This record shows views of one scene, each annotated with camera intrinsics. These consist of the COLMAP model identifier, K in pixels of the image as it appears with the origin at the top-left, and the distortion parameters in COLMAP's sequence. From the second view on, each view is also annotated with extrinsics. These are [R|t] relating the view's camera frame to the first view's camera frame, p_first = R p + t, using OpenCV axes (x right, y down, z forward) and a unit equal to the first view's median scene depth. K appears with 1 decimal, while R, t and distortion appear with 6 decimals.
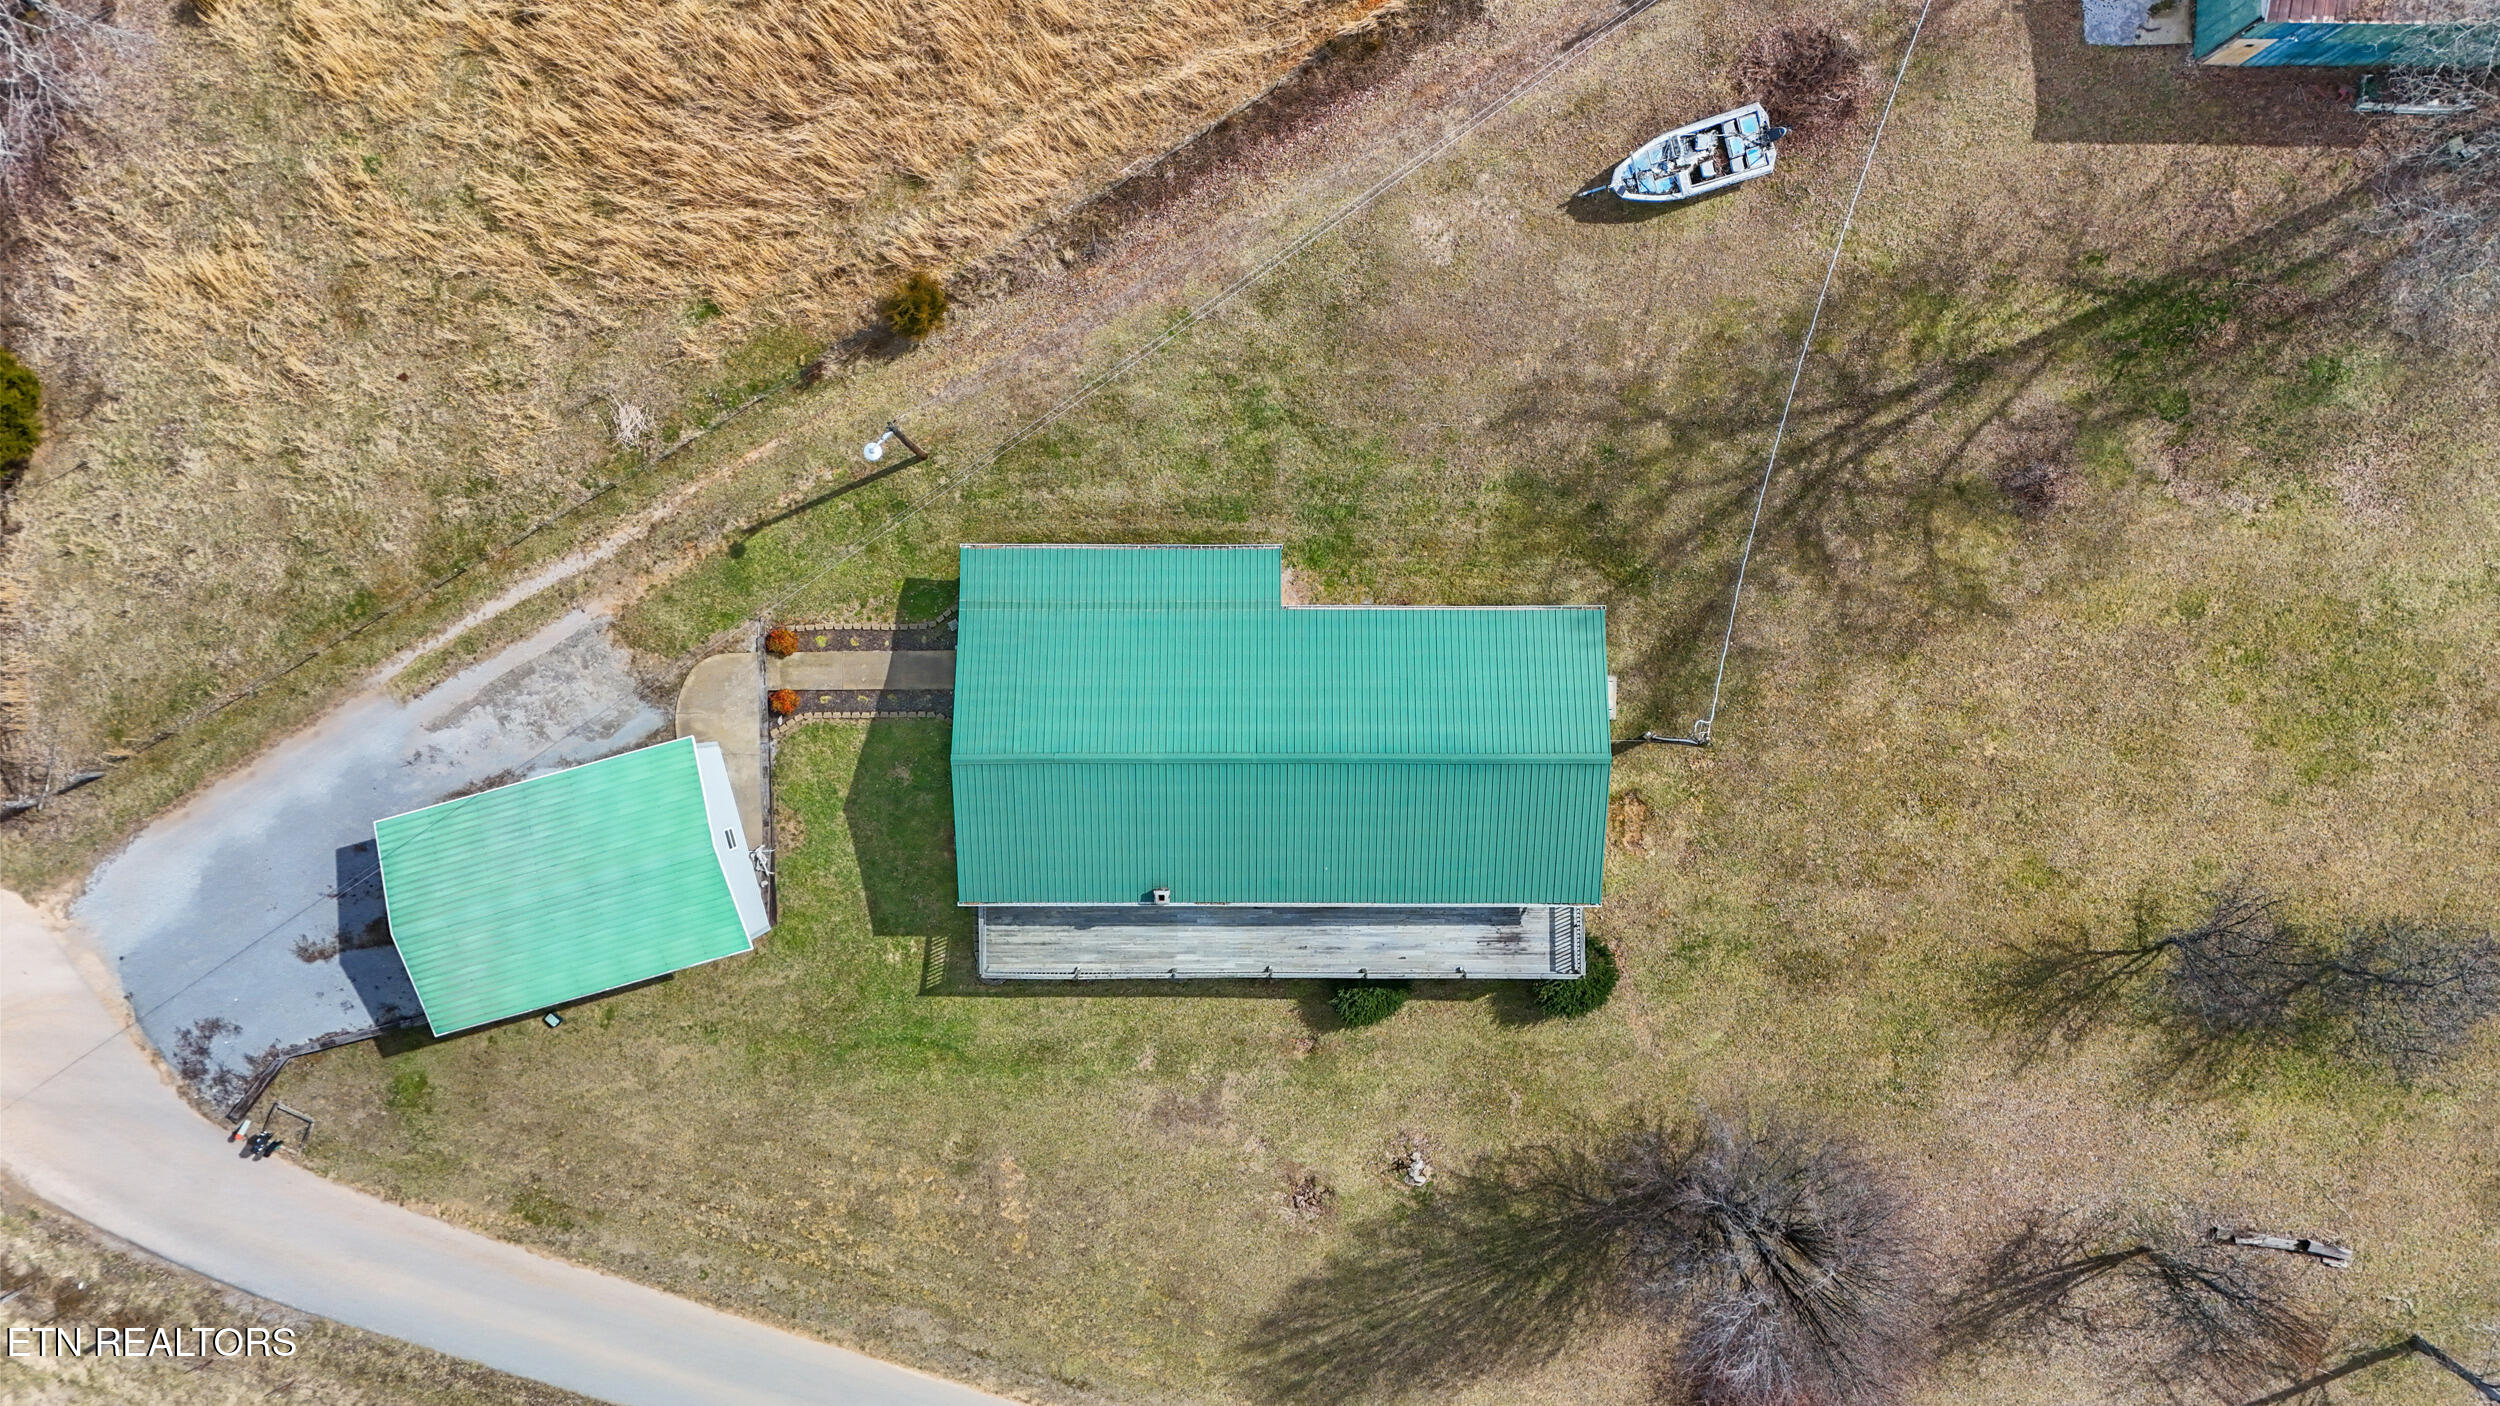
lens RADIAL K [[1840.5, 0, 1249.7], [0, 1840.5, 706.0], [0, 0, 1]] dist [0.076019, -0.063942]
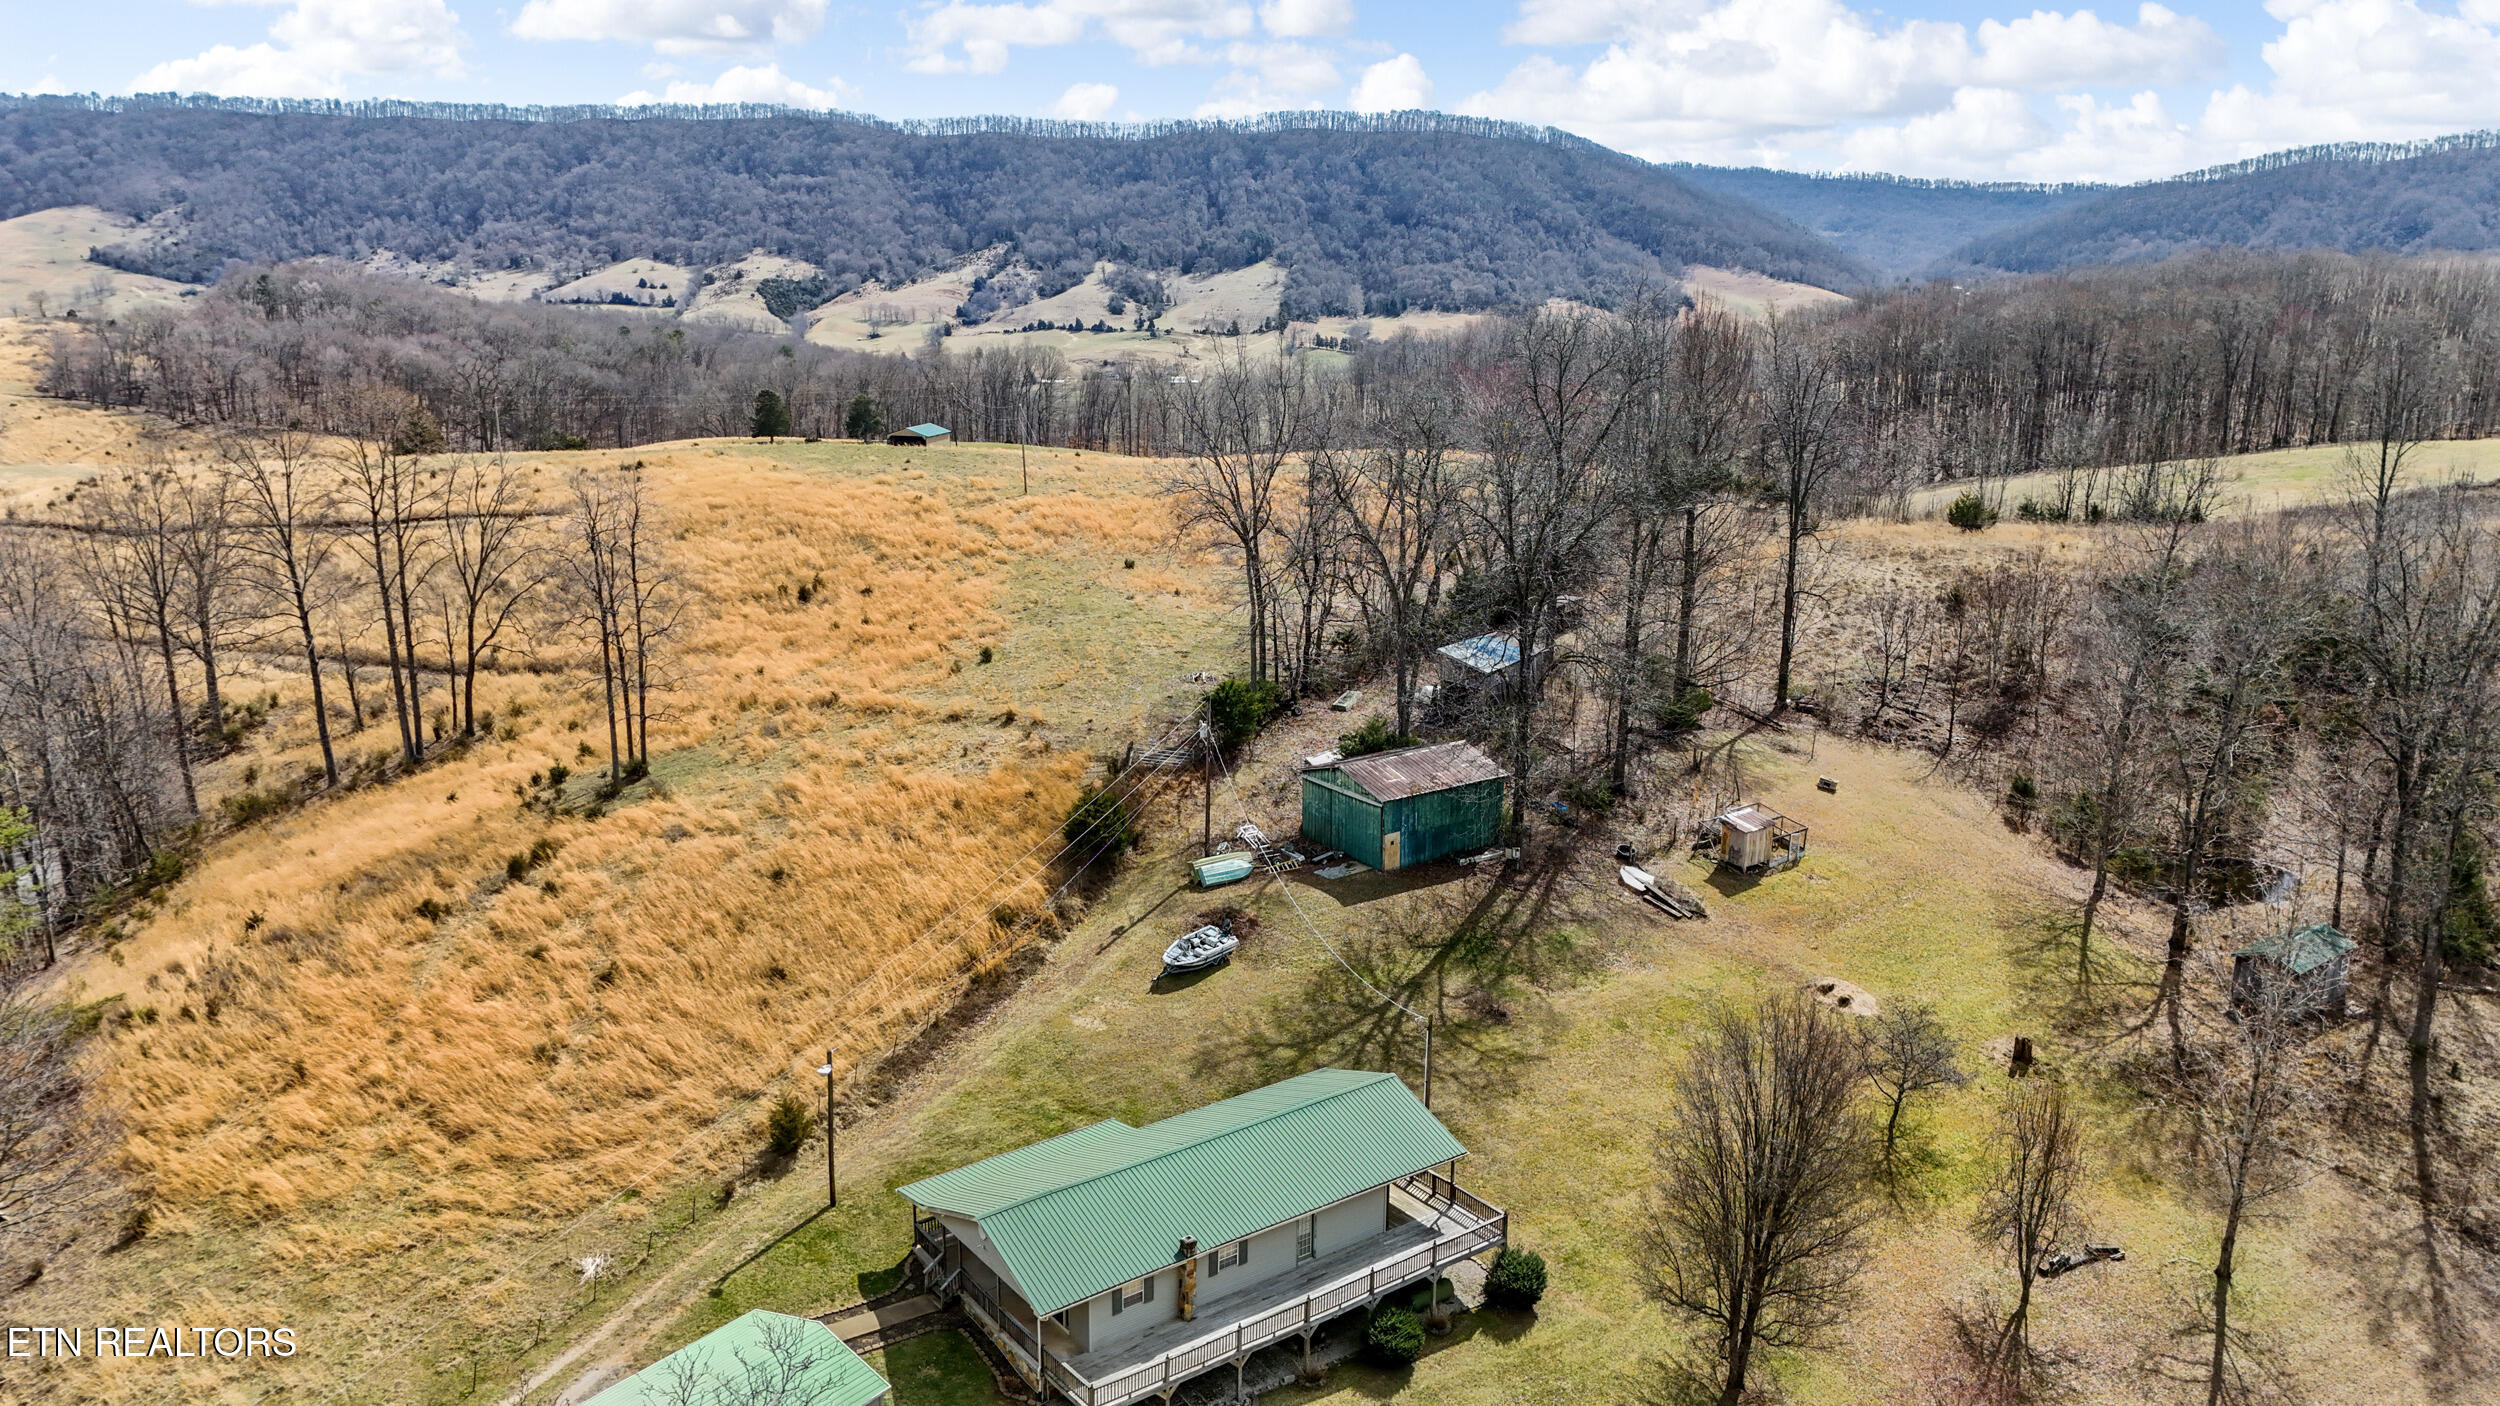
lens RADIAL K [[1840.5, 0, 1250.0], [0, 1840.5, 719.0], [0, 0, 1]] dist [0.076019, -0.063942]
pose [[0.802914, -0.147777, 0.577487, -0.633320], [0.595859, 0.171734, -0.784512, 0.973081], [0.016759, 0.973997, 0.225942, 0.398712]]
